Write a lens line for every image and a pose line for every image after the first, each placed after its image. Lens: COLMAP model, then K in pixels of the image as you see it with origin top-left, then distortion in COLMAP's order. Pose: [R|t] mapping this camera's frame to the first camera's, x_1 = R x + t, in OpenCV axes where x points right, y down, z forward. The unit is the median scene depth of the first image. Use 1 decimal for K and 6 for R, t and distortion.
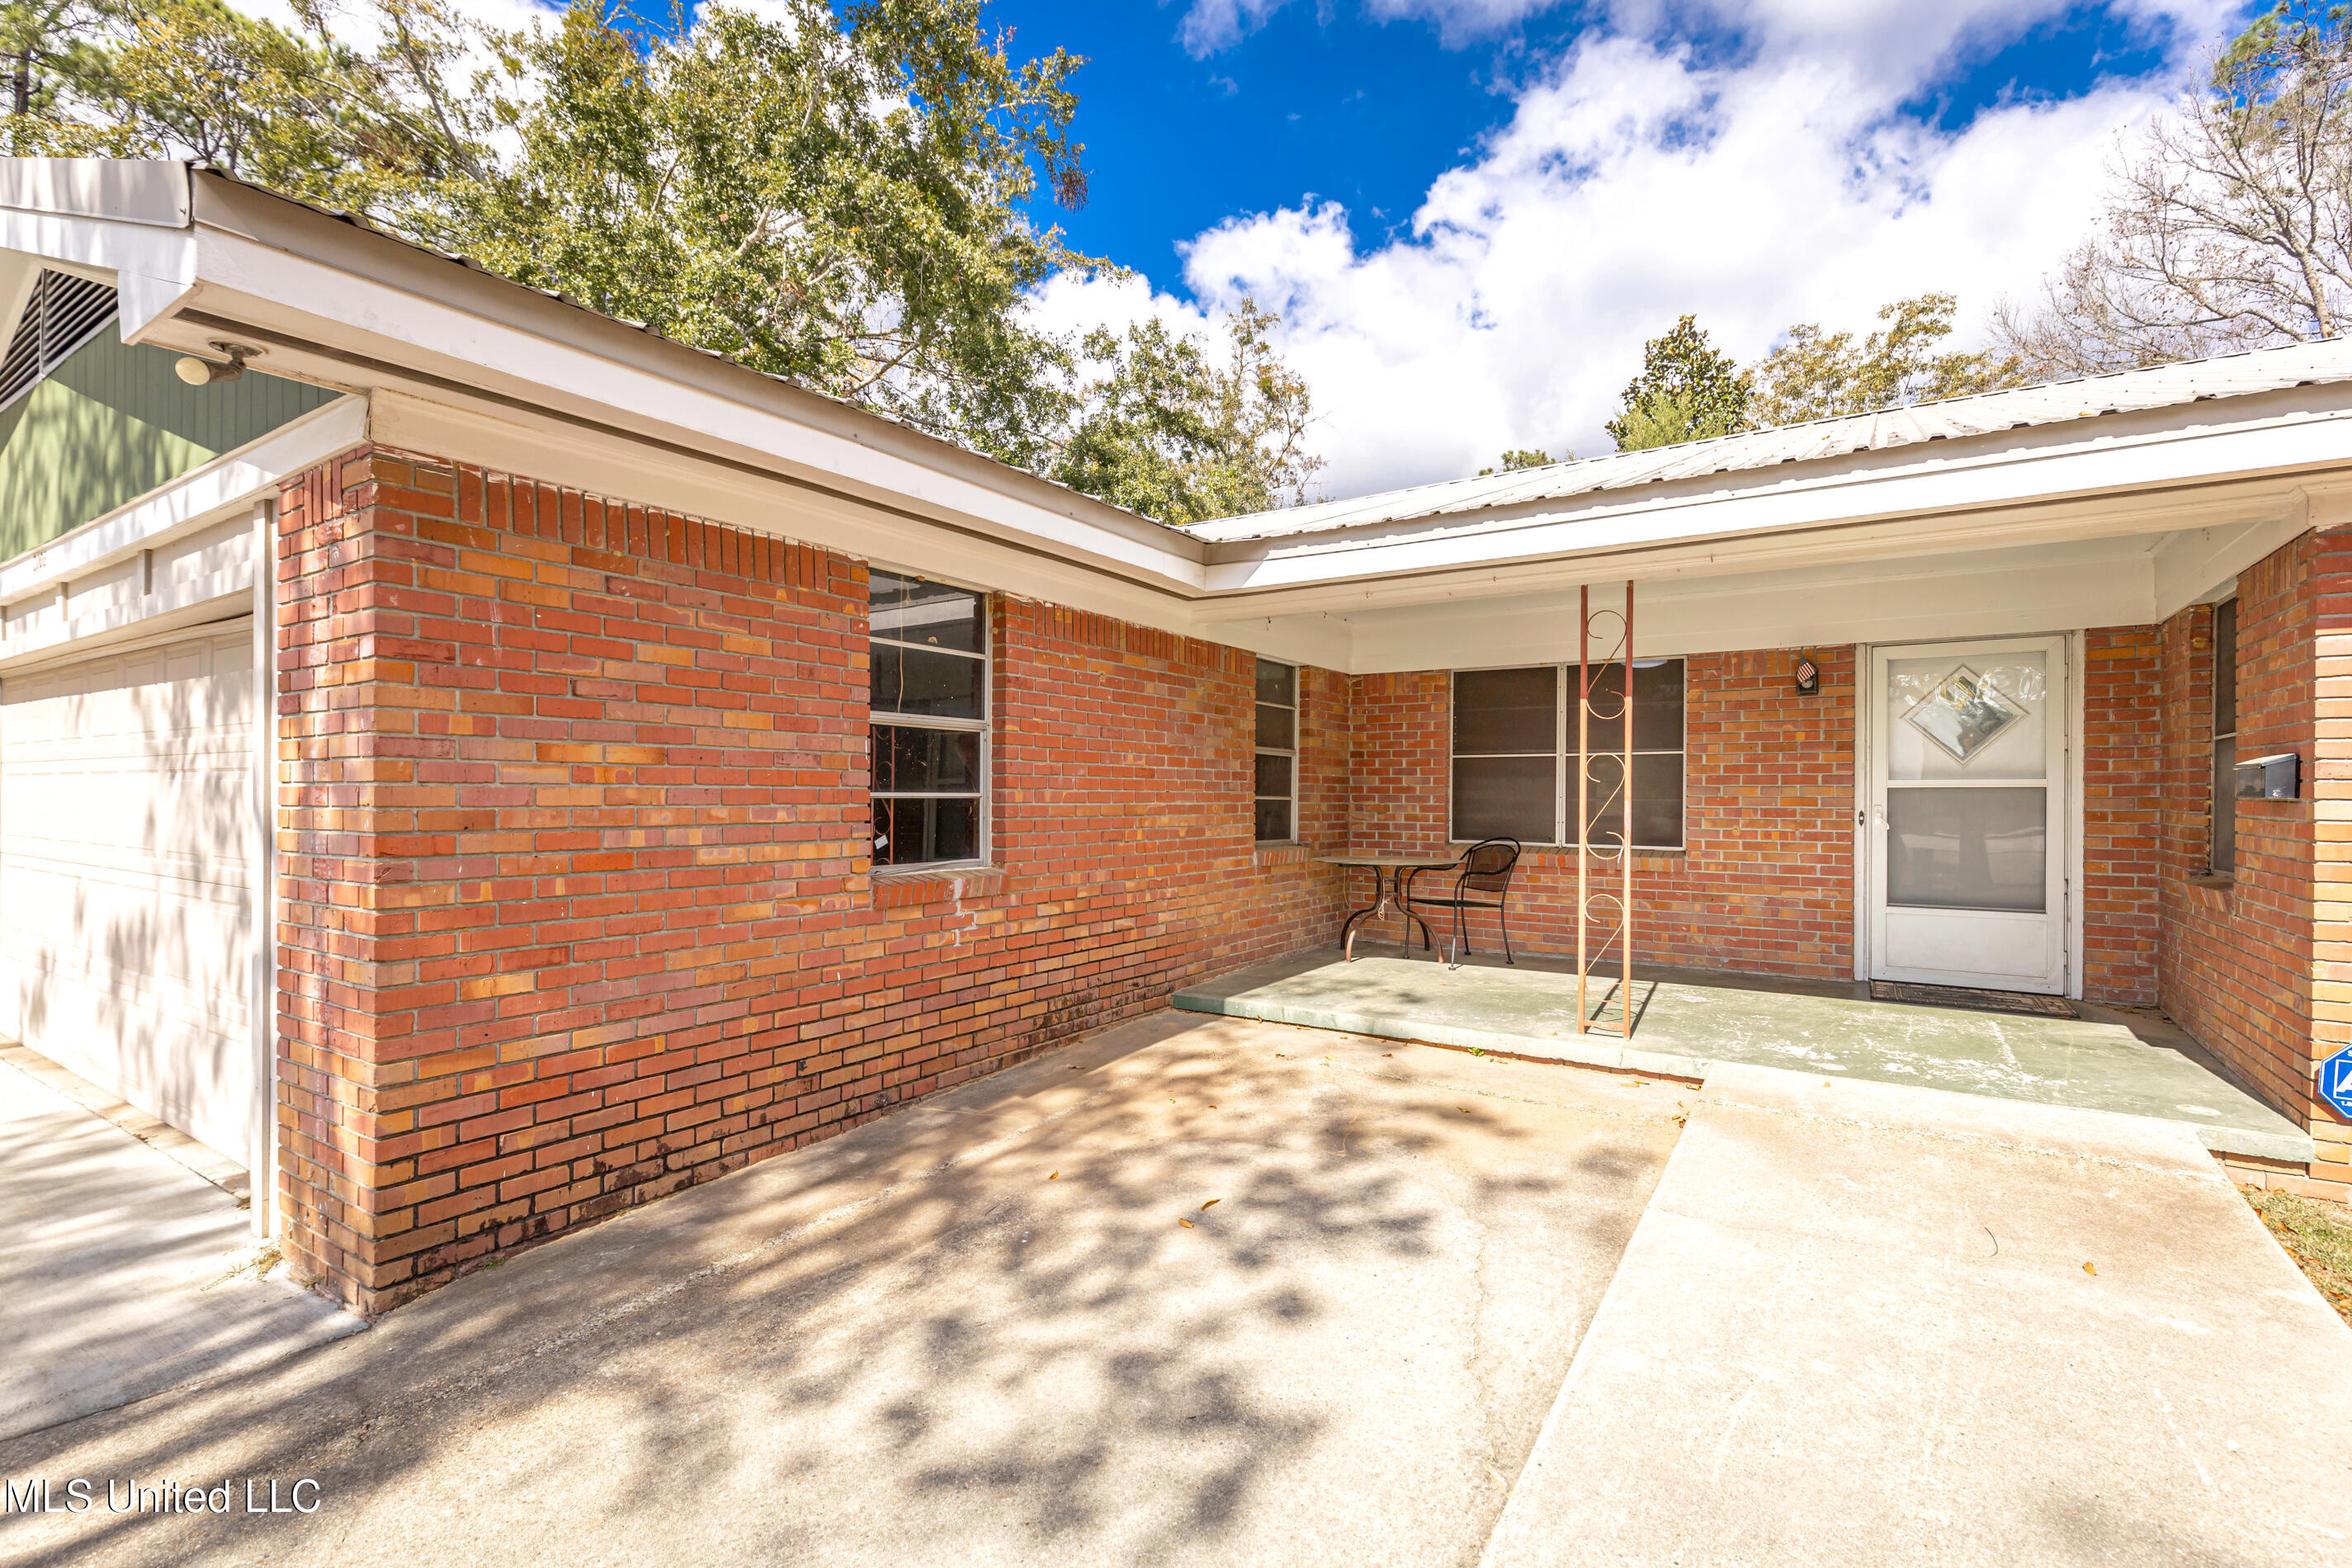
lens RADIAL K [[1173.4, 0, 1168.2], [0, 1173.4, 793.1], [0, 0, 1]] dist [-0.001656, 0.001073]
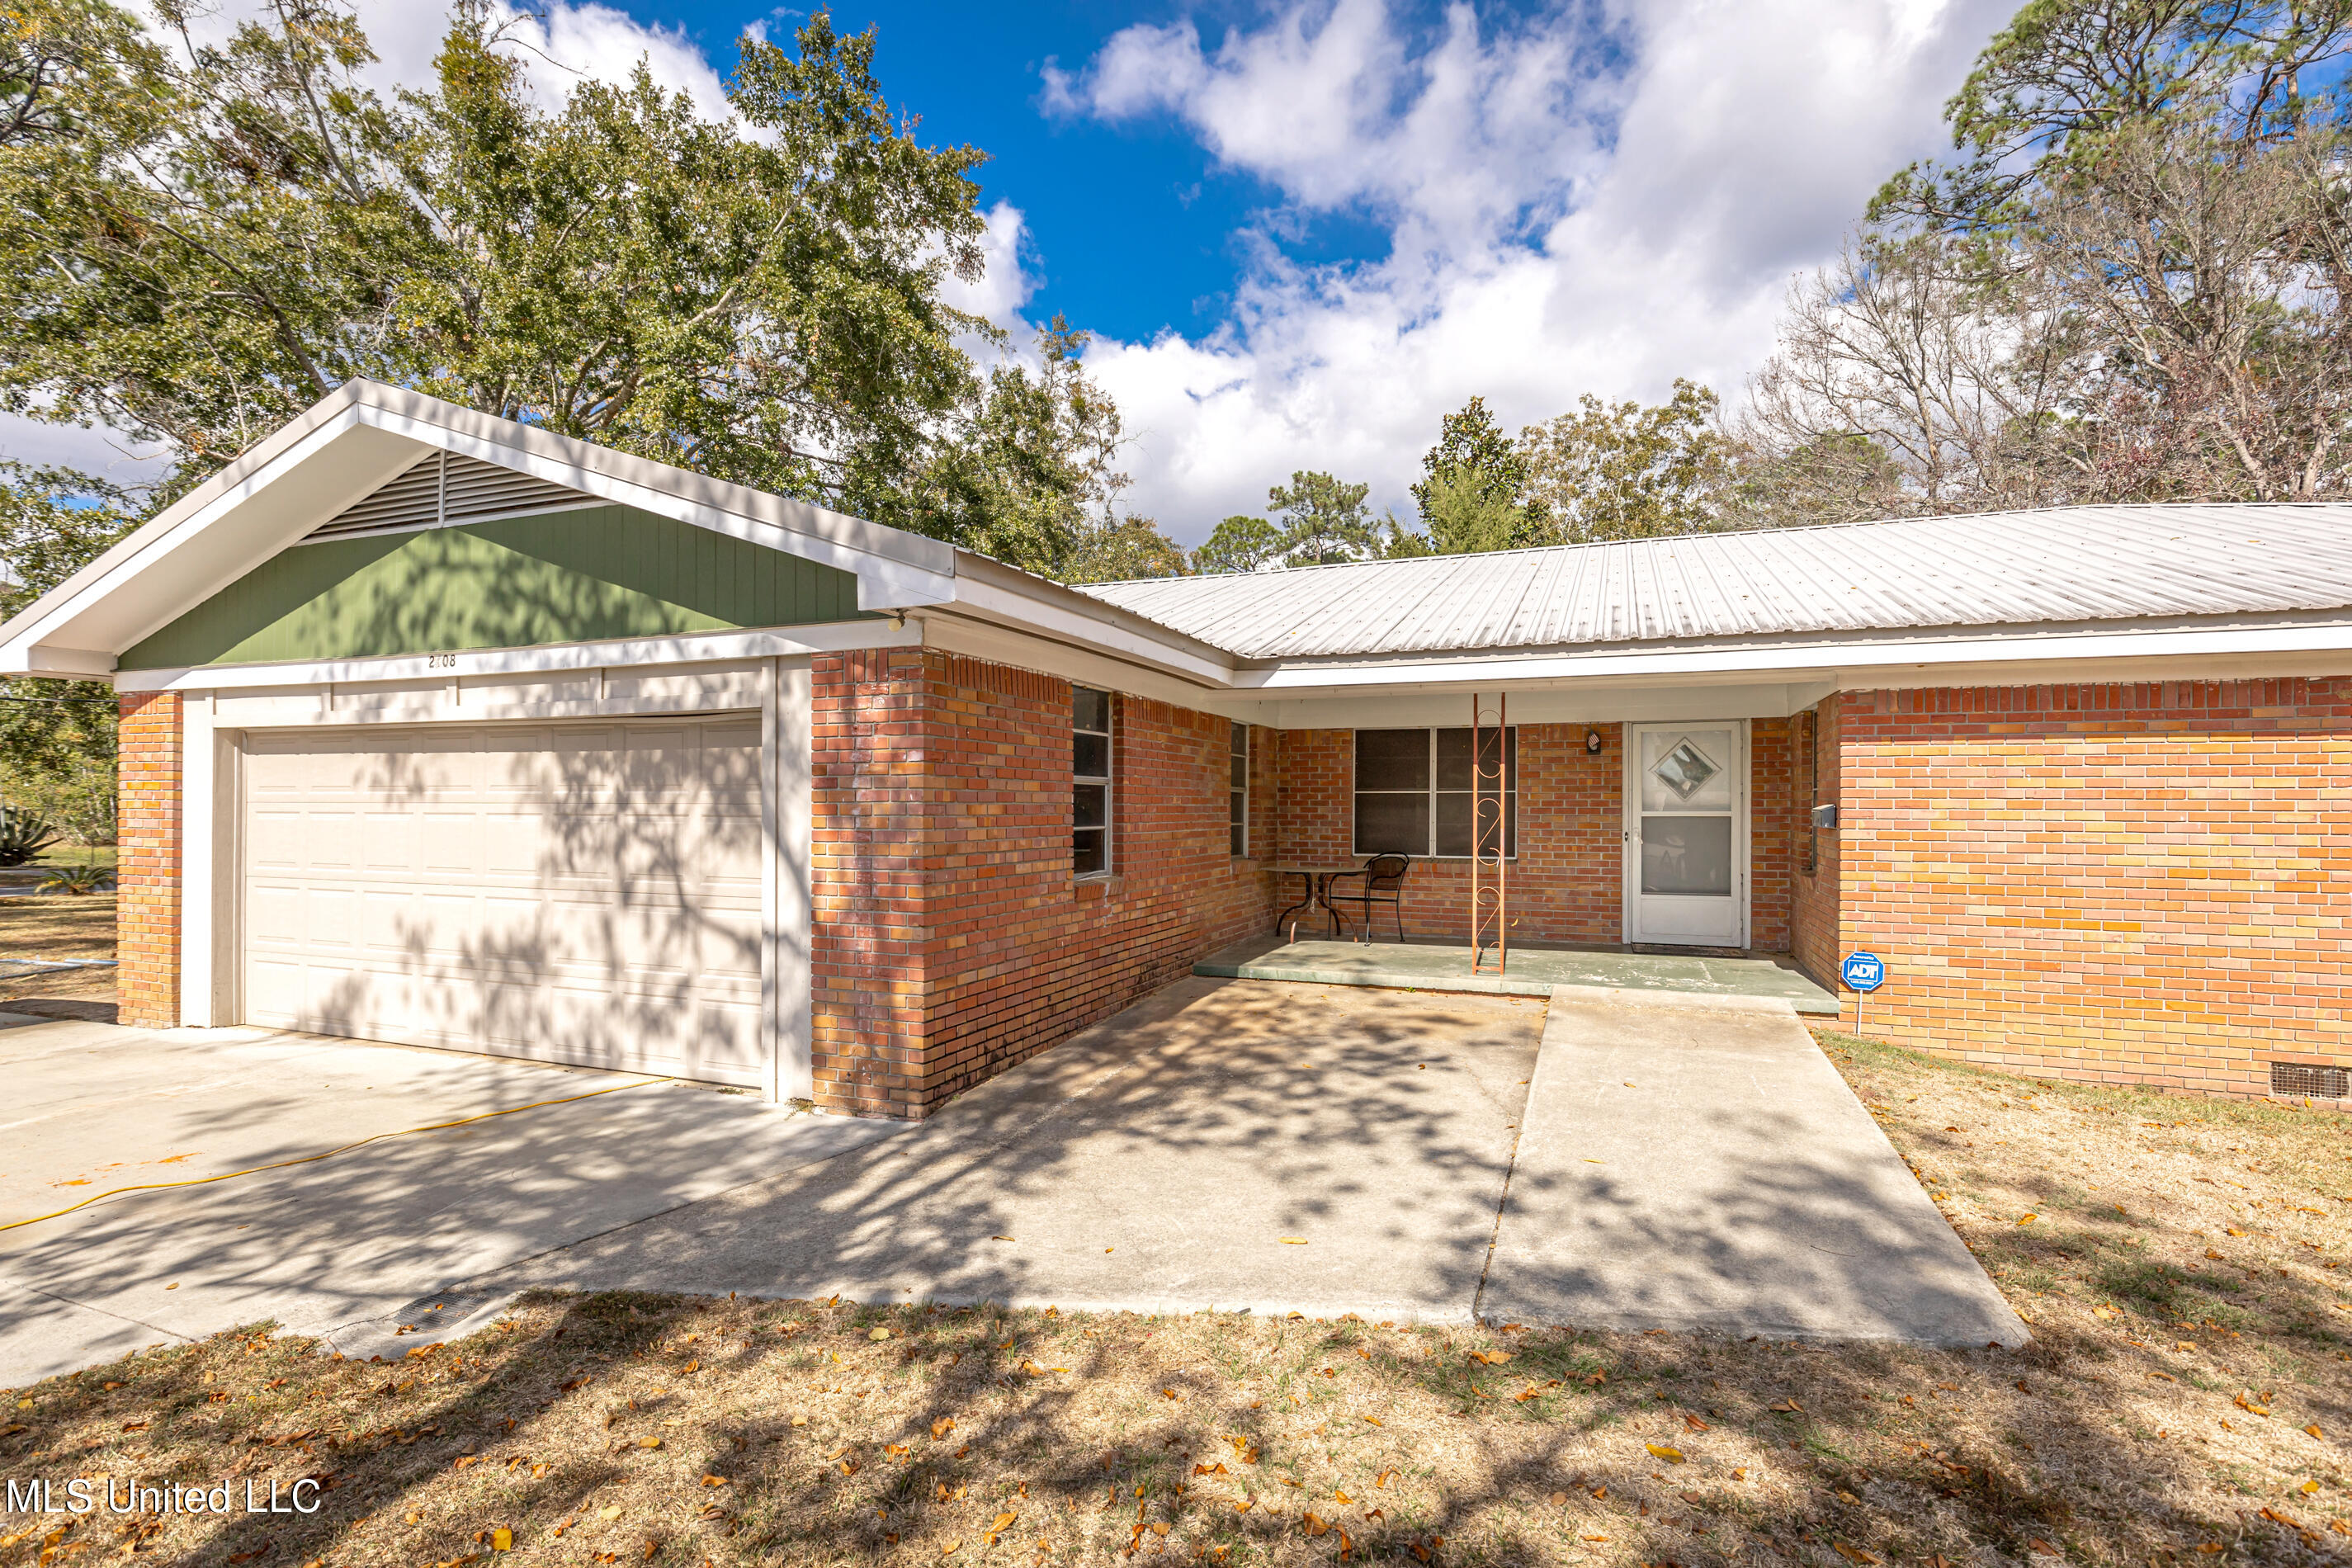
lens RADIAL K [[1280.4, 0, 1221.5], [0, 1280.4, 809.0], [0, 0, 1]] dist [-0.012603, 0.002563]
pose [[0.970305, -0.002262, 0.241873, -0.384067], [0.001290, 0.999990, 0.004177, -0.026642], [-0.241880, -0.003741, 0.970299, -0.578140]]
